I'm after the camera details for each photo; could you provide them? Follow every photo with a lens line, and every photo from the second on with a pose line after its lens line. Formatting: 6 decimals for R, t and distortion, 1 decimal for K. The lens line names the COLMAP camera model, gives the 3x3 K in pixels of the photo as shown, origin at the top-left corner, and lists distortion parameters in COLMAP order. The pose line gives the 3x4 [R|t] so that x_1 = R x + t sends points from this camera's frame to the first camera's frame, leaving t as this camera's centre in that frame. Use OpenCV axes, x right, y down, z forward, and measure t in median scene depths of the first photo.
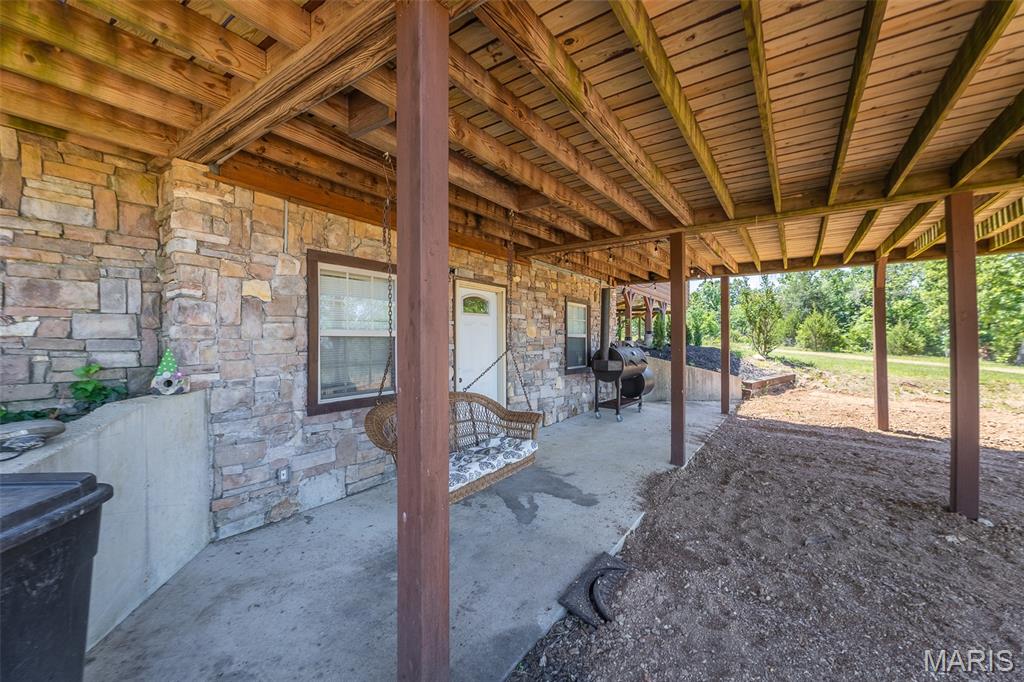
lens RADIAL K [[405.7, 0, 516.3], [0, 405.7, 339.6], [0, 0, 1]] dist [0.012586, -0.000155]
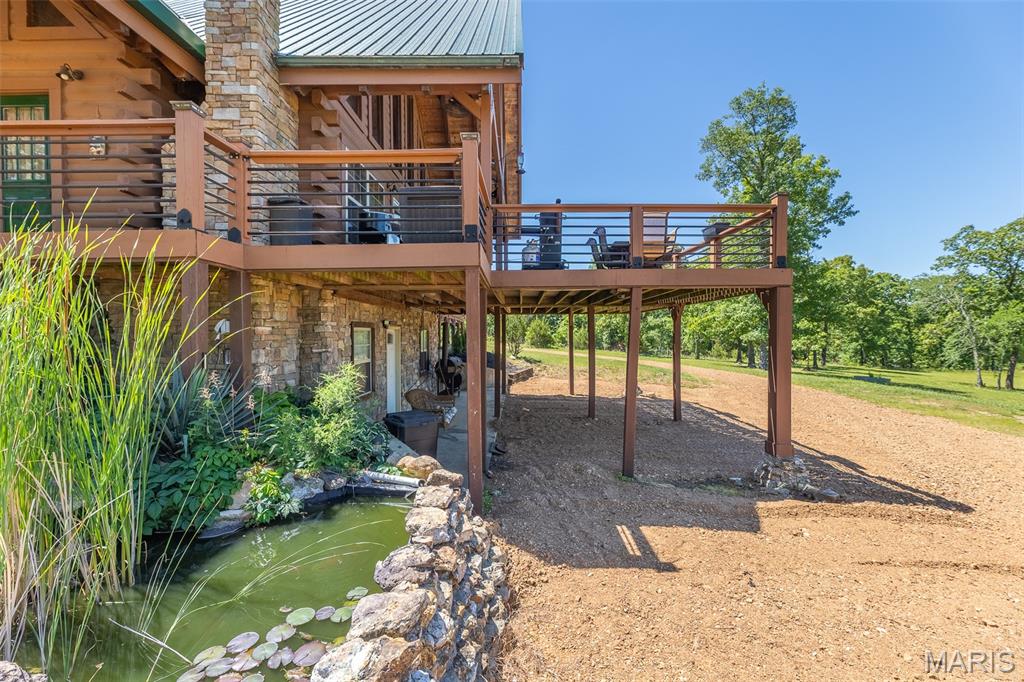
lens RADIAL K [[405.7, 0, 510.7], [0, 405.7, 339.0], [0, 0, 1]] dist [0.012586, -0.000155]
pose [[0.839368, -0.004809, 0.543542, -0.308002], [-0.001272, 0.999941, 0.010811, -0.053891], [-0.543562, -0.009765, 0.839312, -0.356506]]
